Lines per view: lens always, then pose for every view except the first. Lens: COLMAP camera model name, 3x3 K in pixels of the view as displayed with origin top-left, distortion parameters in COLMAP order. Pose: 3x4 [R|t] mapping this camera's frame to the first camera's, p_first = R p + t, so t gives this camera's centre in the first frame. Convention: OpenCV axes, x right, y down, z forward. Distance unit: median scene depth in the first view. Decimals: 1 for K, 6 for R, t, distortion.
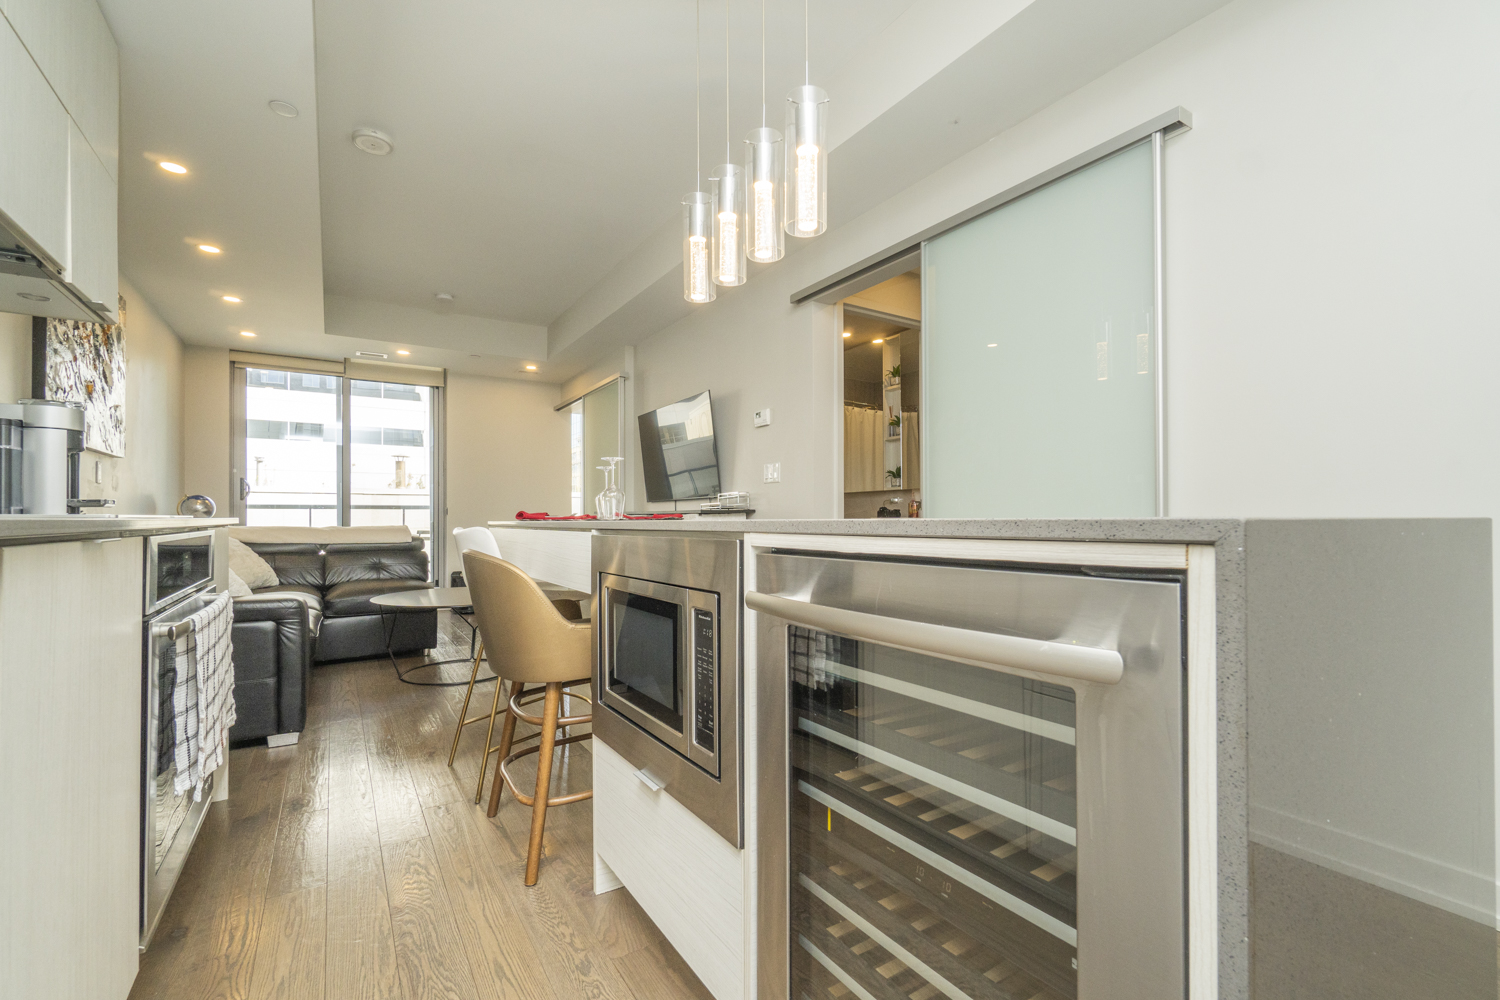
lens RADIAL K [[682.0, 0, 745.7], [0, 682.0, 520.2], [0, 0, 1]] dist [-0.000627, -0.000015]
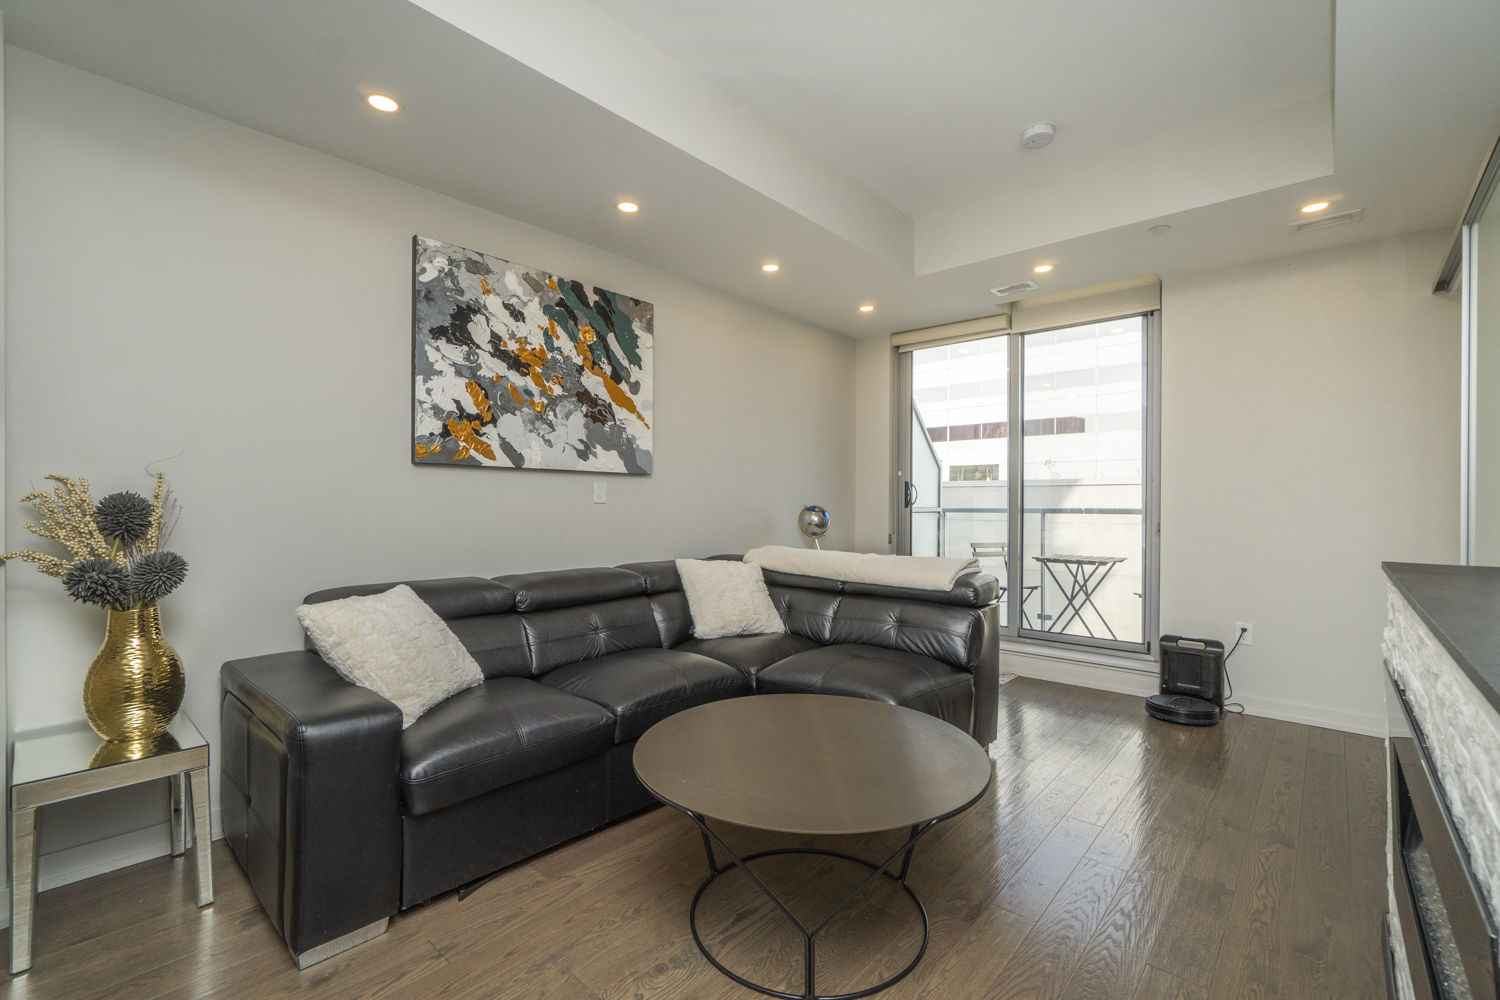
lens RADIAL K [[664.0, 0, 748.6], [0, 664.0, 507.6], [0, 0, 1]] dist [0.003308, 0.000393]
pose [[0.294855, 0.004644, -0.955531, -0.004040], [-0.000371, 0.999989, 0.004746, -0.036020], [0.955542, -0.001045, 0.294853, 0.617880]]
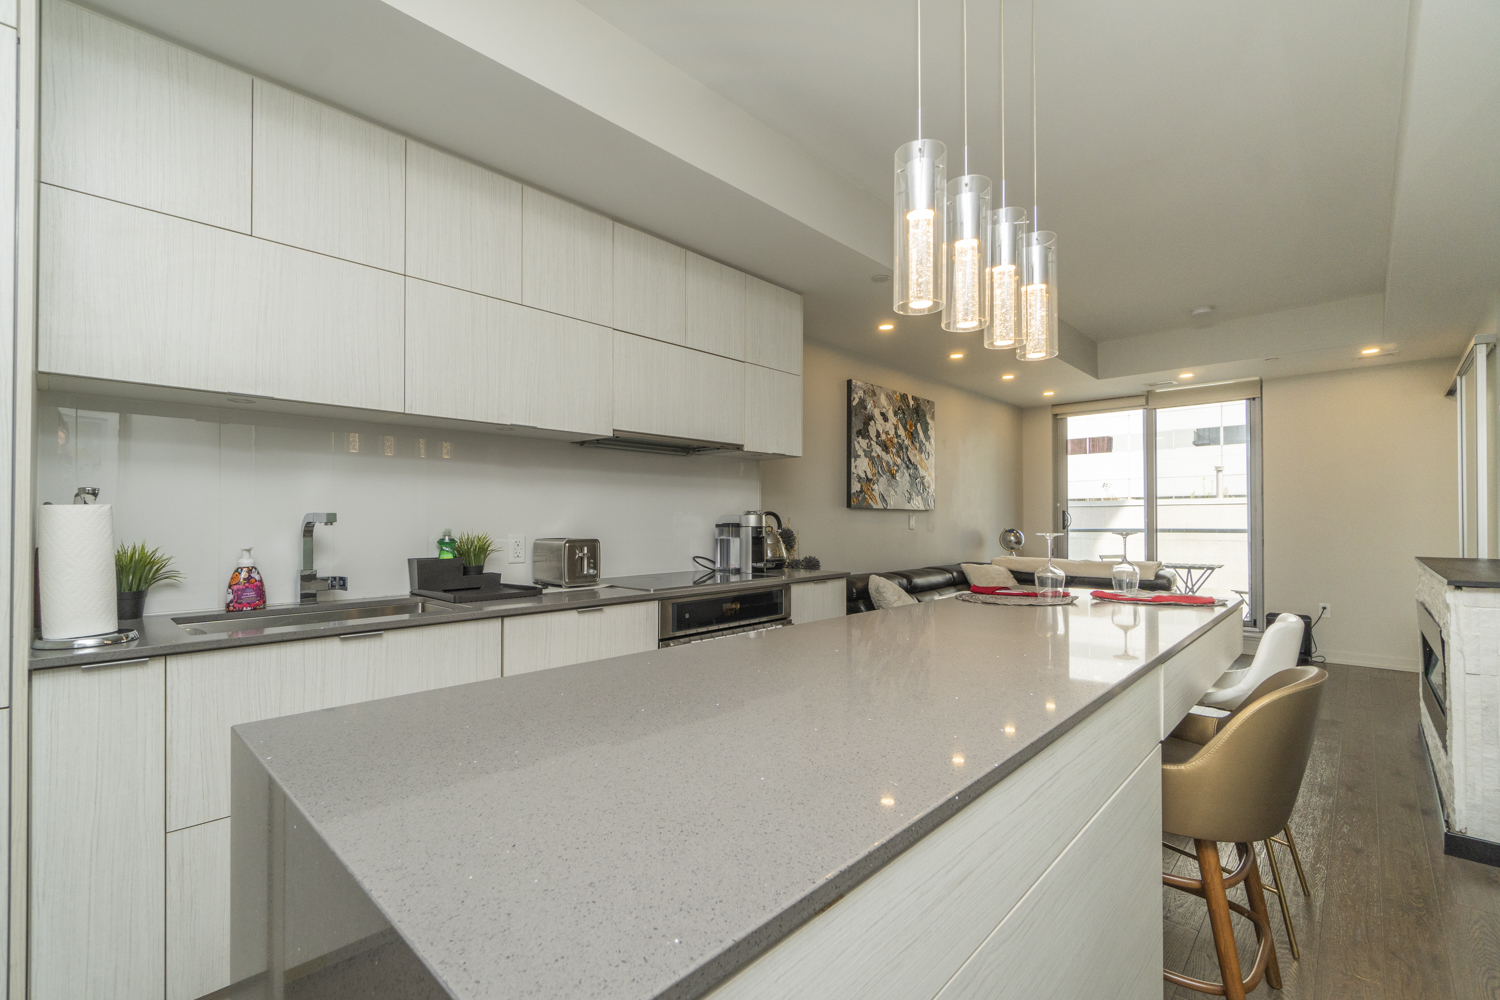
lens RADIAL K [[660.3, 0, 745.9], [0, 660.3, 518.0], [0, 0, 1]] dist [0.001666, 0.000262]
pose [[0.266338, -0.008314, -0.963844, 0.244959], [0.005058, 0.999961, -0.007228, -0.047374], [0.963867, -0.002950, 0.266369, 0.172716]]
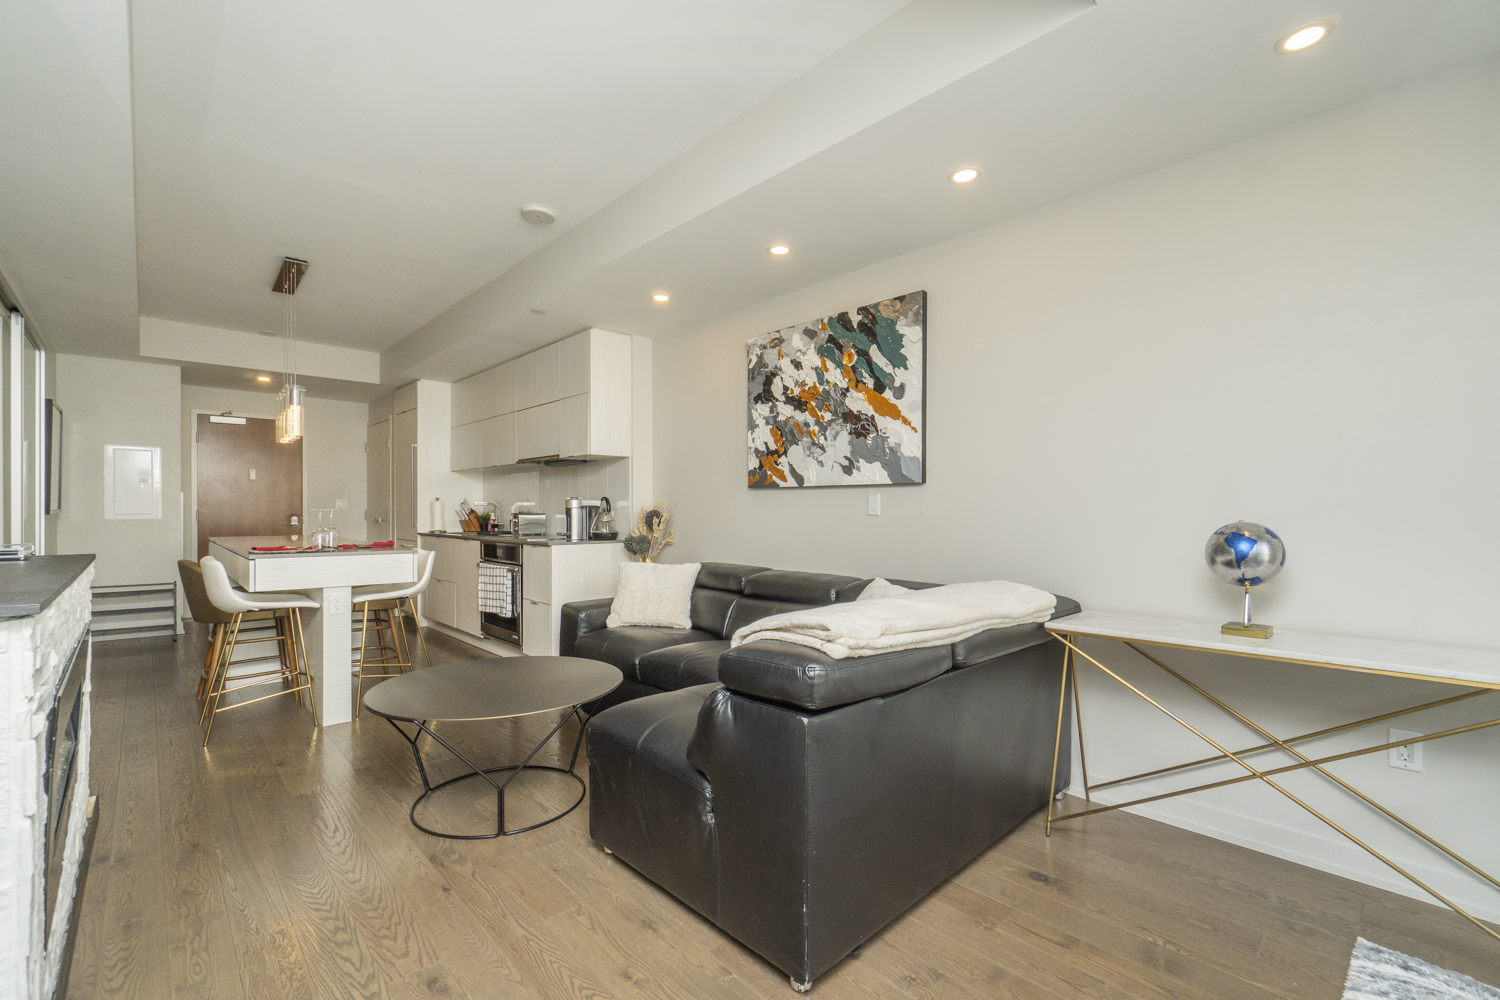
lens RADIAL K [[664.0, 0, 748.6], [0, 664.0, 507.6], [0, 0, 1]] dist [0.003308, 0.000393]
pose [[-0.980041, -0.004658, -0.198739, -0.390752], [-0.003061, 0.999961, -0.008344, -0.038871], [0.198770, -0.007569, -0.980017, 1.248051]]
